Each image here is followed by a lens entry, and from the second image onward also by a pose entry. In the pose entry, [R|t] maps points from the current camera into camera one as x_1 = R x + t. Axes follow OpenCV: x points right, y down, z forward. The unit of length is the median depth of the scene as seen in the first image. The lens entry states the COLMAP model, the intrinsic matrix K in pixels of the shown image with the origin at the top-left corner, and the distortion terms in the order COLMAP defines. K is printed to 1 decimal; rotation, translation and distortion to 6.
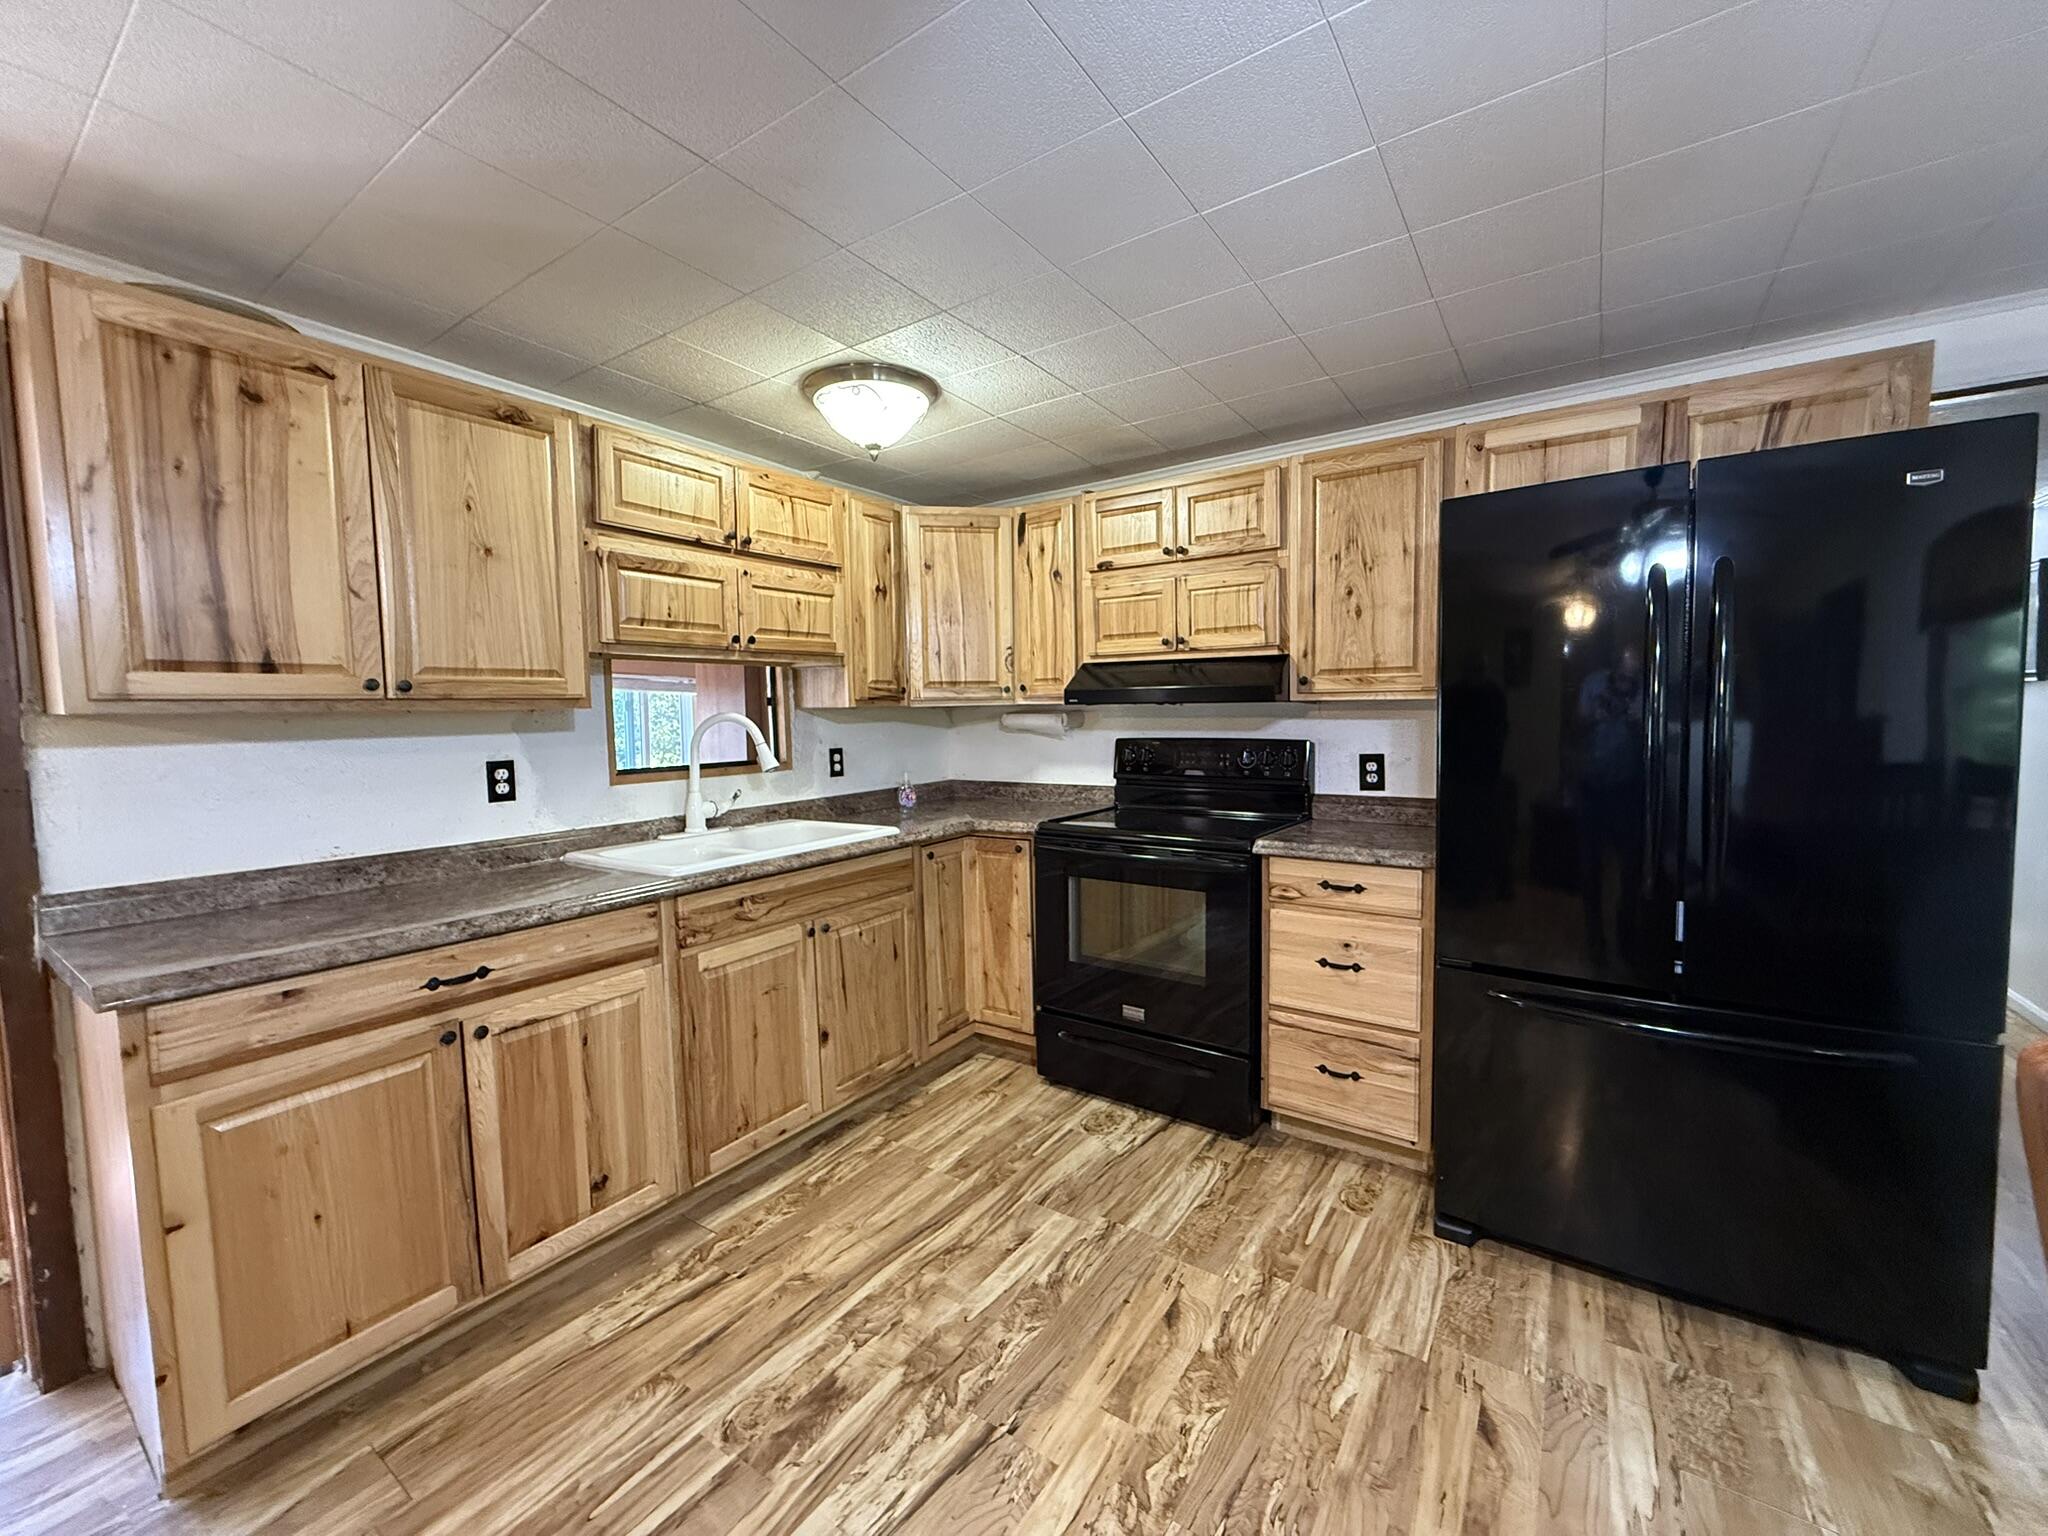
lens RADIAL K [[801.2, 0, 1024.0], [0, 801.2, 768.0], [0, 0, 1]] dist [0.006284, 0.000123]
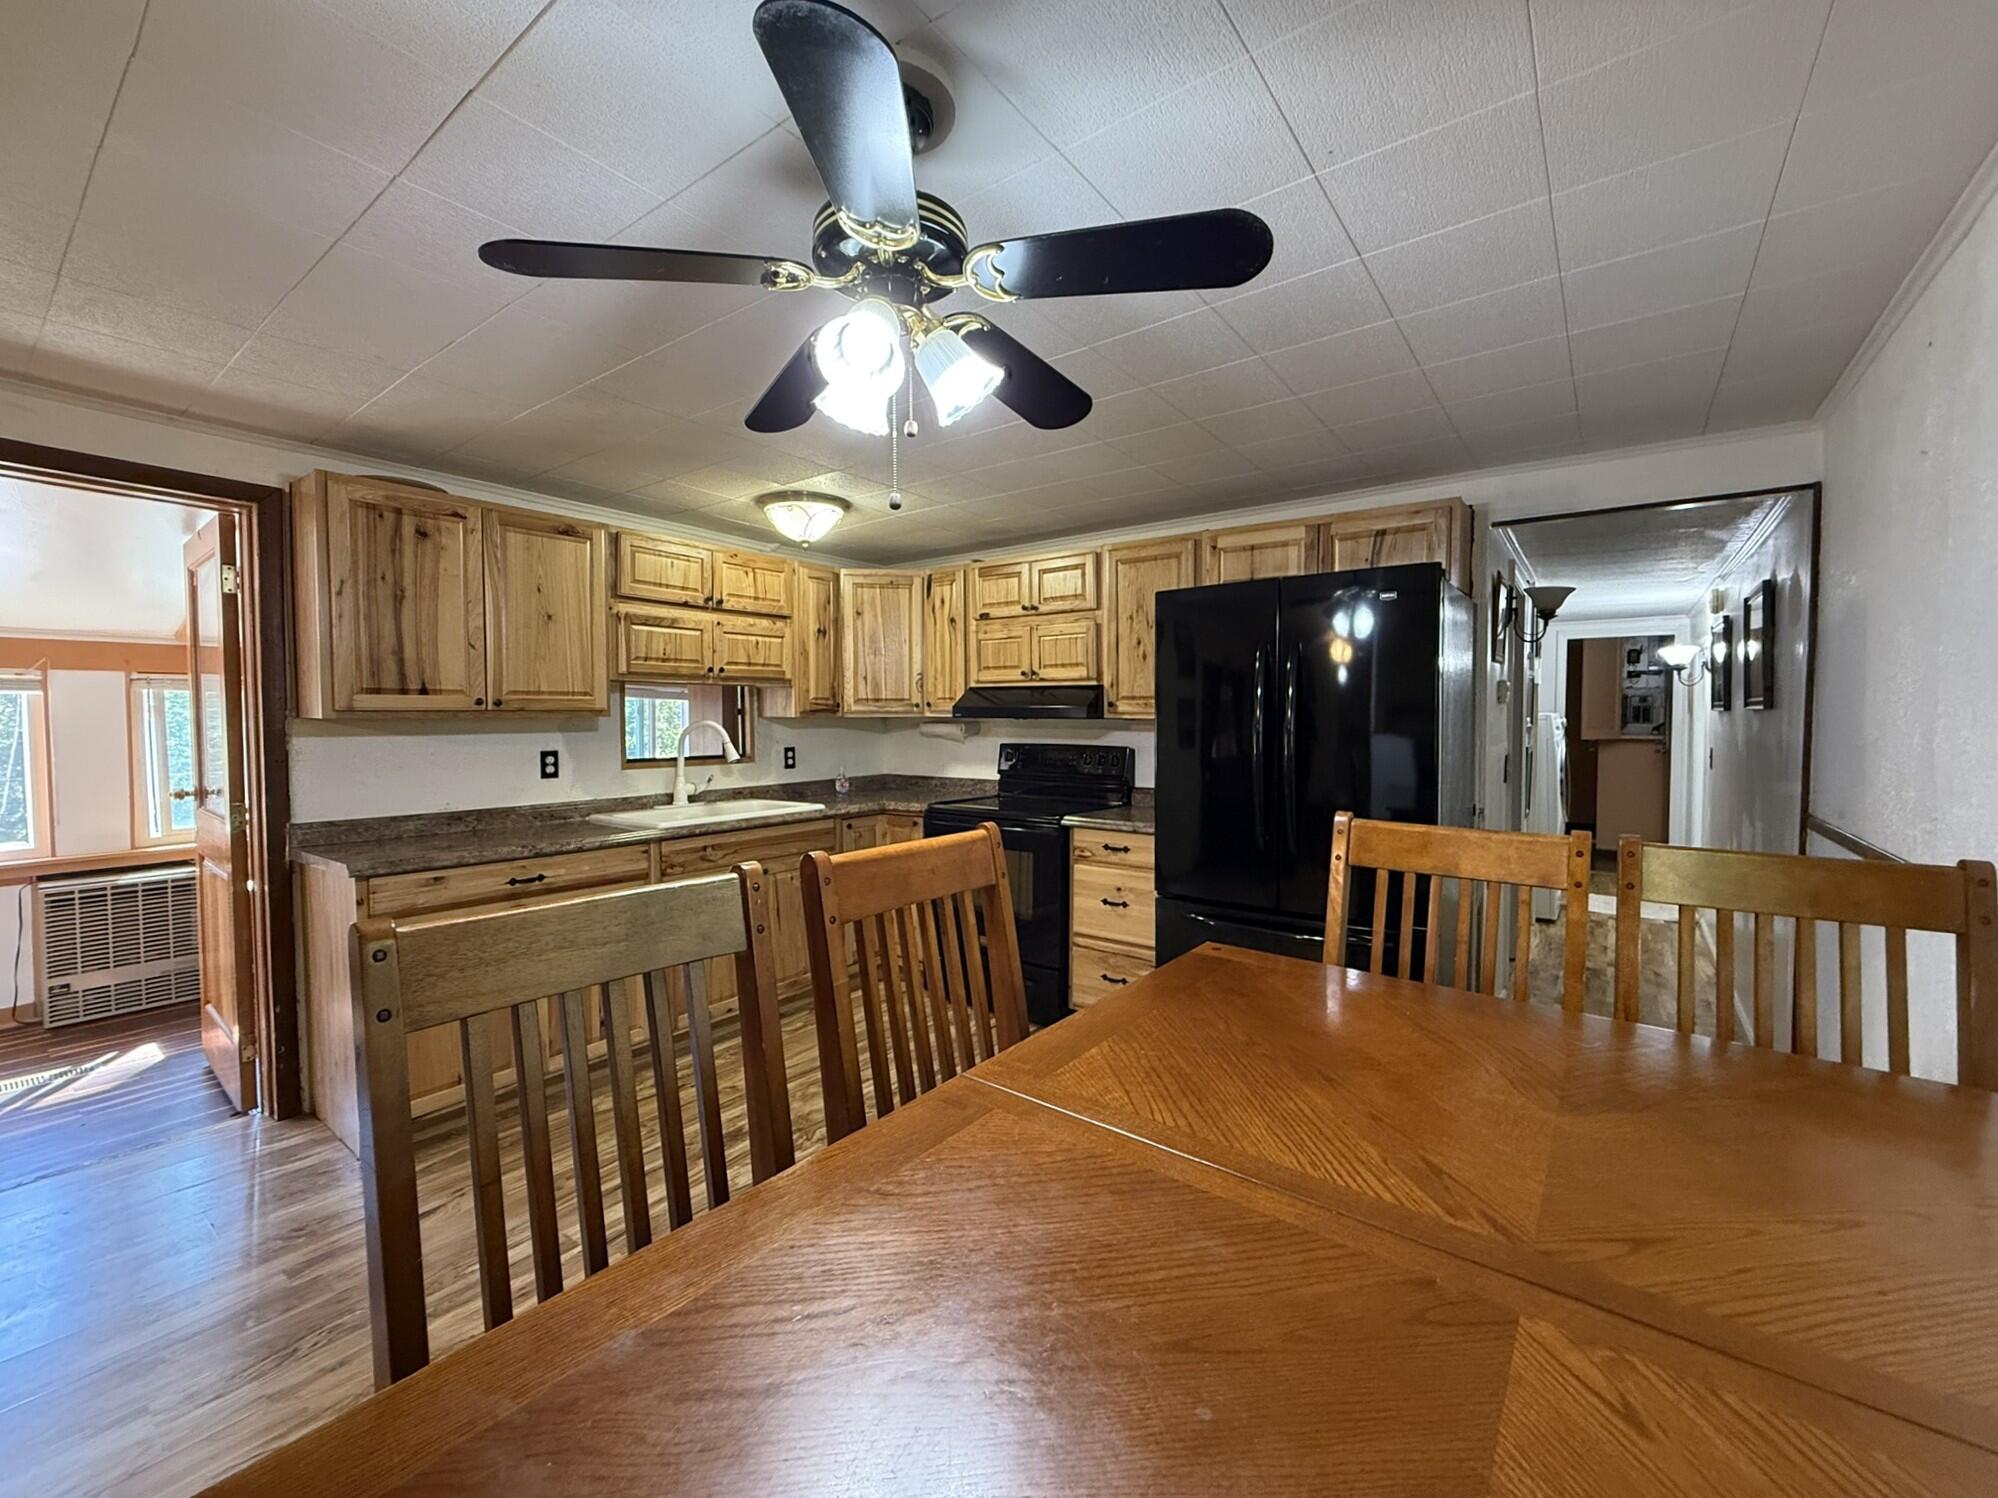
lens RADIAL K [[807.6, 0, 999.0], [0, 807.6, 749.0], [0, 0, 1]] dist [0.014350, 0.000031]
pose [[0.998893, 0.017288, -0.043741, 0.230699], [-0.018607, 0.999379, -0.029928, 0.016010], [0.043196, 0.030708, 0.998595, -0.435666]]
